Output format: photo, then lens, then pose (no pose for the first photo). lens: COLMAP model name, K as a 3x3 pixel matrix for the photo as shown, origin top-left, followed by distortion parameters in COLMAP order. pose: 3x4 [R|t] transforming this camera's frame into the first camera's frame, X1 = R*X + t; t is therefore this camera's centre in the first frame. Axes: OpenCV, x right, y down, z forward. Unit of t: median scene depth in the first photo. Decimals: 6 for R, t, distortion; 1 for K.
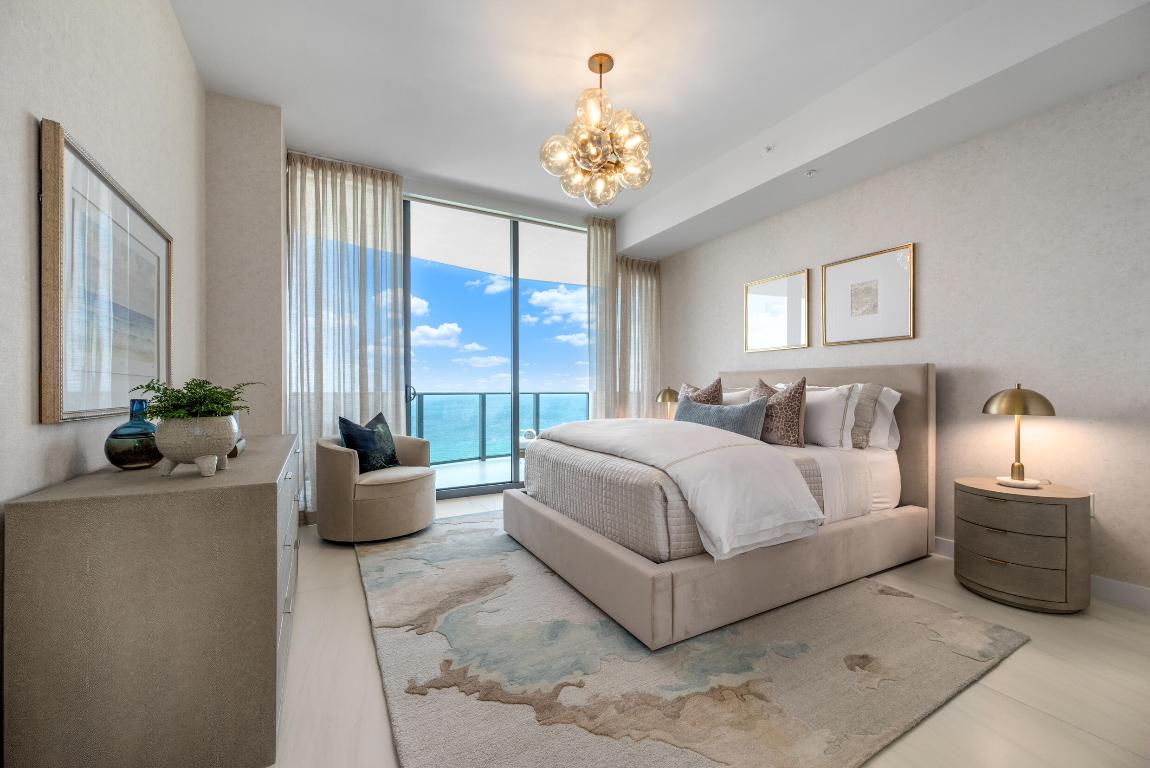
lens RADIAL K [[458.6, 0, 585.6], [0, 458.6, 388.9], [0, 0, 1]] dist [-0.002526, -0.000239]
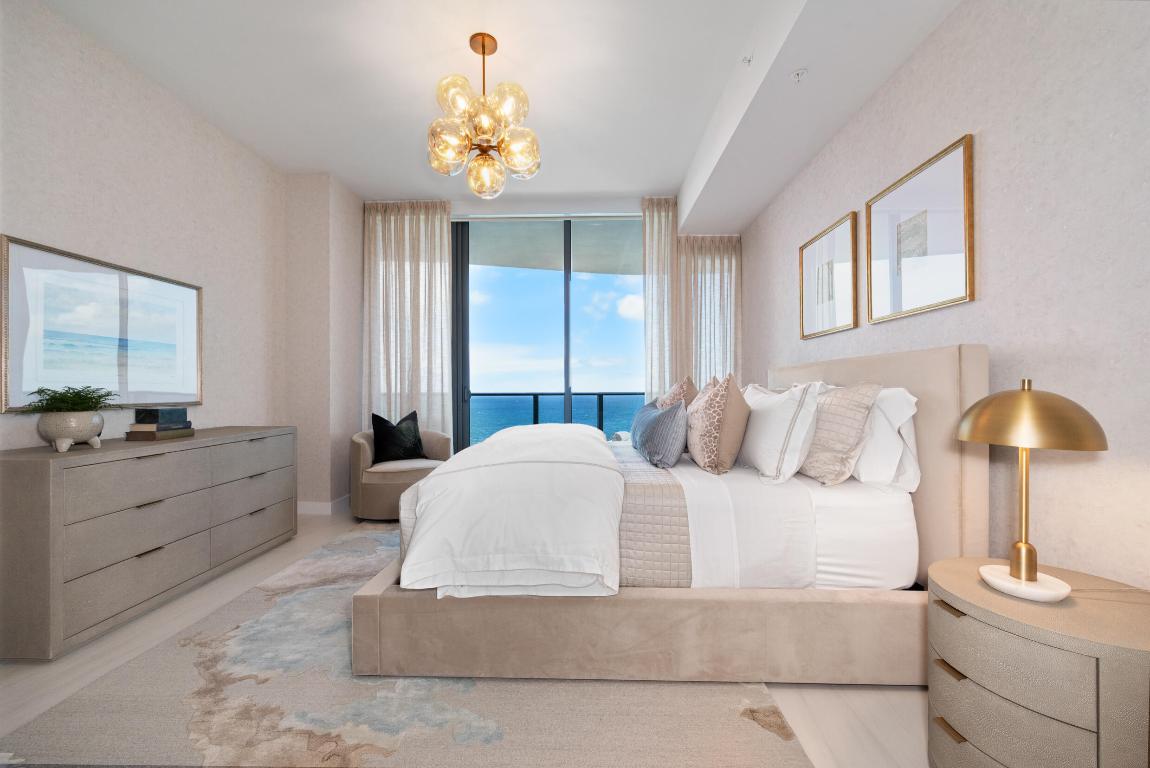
lens RADIAL K [[458.6, 0, 576.7], [0, 458.6, 387.1], [0, 0, 1]] dist [-0.002526, -0.000239]
pose [[0.855864, -0.006086, -0.517165, 0.556045], [0.004125, 0.999979, -0.004941, -0.002343], [0.517185, 0.002096, 0.855871, 0.242183]]
